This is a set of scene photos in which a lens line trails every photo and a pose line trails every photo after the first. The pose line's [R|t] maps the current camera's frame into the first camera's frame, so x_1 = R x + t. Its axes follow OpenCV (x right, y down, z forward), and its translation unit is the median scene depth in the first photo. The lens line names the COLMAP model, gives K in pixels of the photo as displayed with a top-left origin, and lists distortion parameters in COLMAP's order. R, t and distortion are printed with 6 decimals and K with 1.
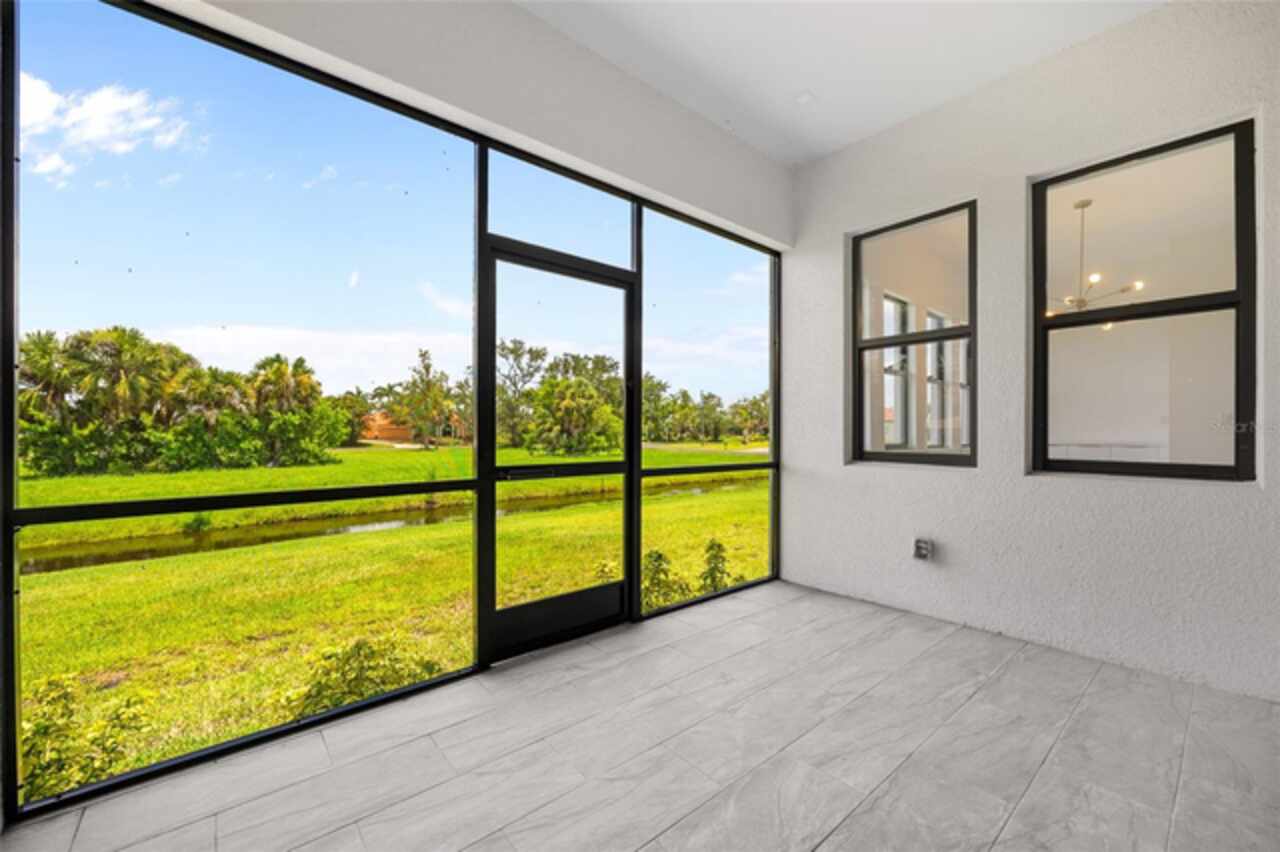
lens RADIAL K [[513.4, 0, 647.2], [0, 513.4, 430.8], [0, 0, 1]] dist [-0.003663, -0.000678]
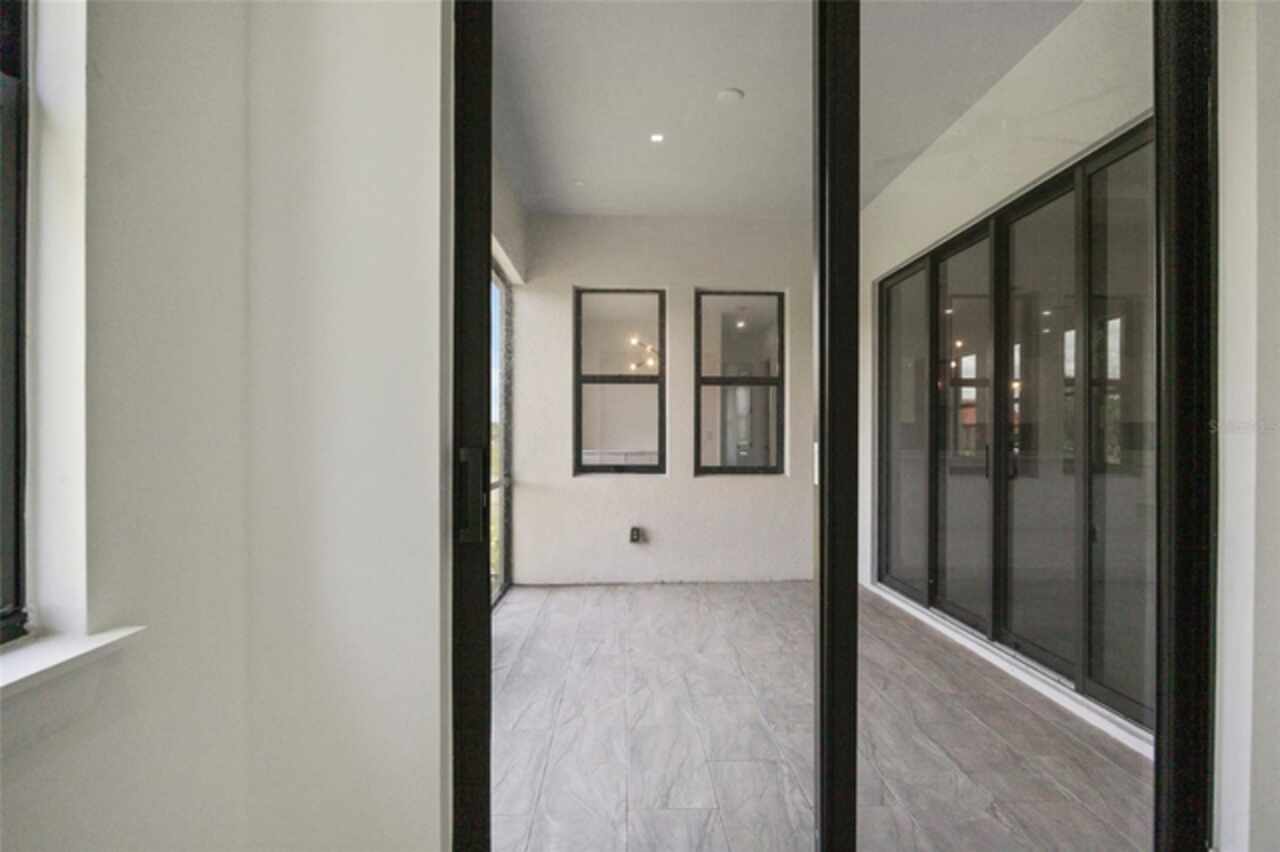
lens RADIAL K [[657.9, 0, 656.2], [0, 657.9, 443.7], [0, 0, 1]] dist [-0.003549, 0.000174]
pose [[0.600923, -0.005102, 0.799291, -0.088397], [-0.005101, 0.999935, 0.010219, -0.003422], [-0.799291, -0.010218, 0.600858, -0.010657]]
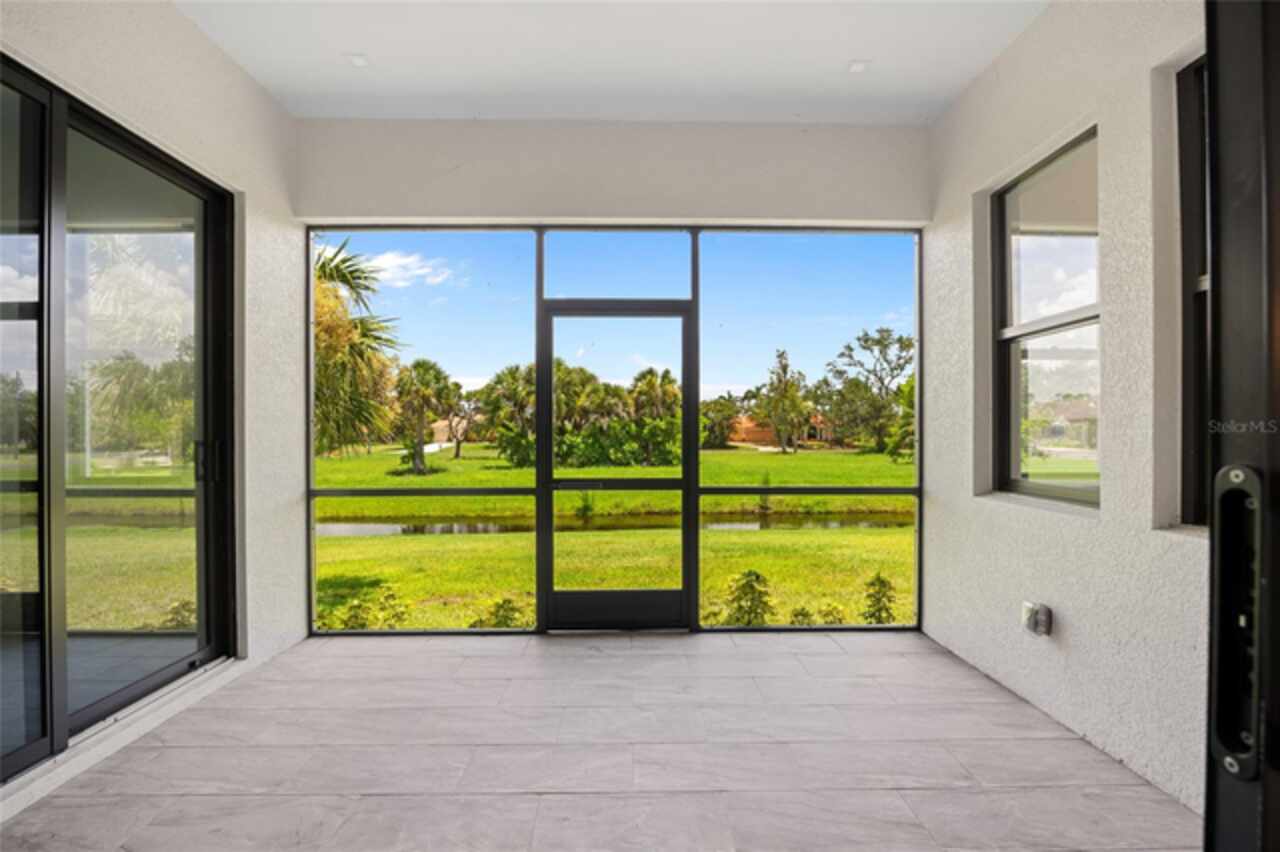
lens RADIAL K [[565.1, 0, 633.5], [0, 565.1, 438.8], [0, 0, 1]] dist [-0.022129, 0.001354]
pose [[0.769604, 0.003757, -0.638510, 0.065180], [0.003142, 0.999948, 0.009672, -0.003678], [0.638514, -0.009450, 0.769553, 0.003696]]
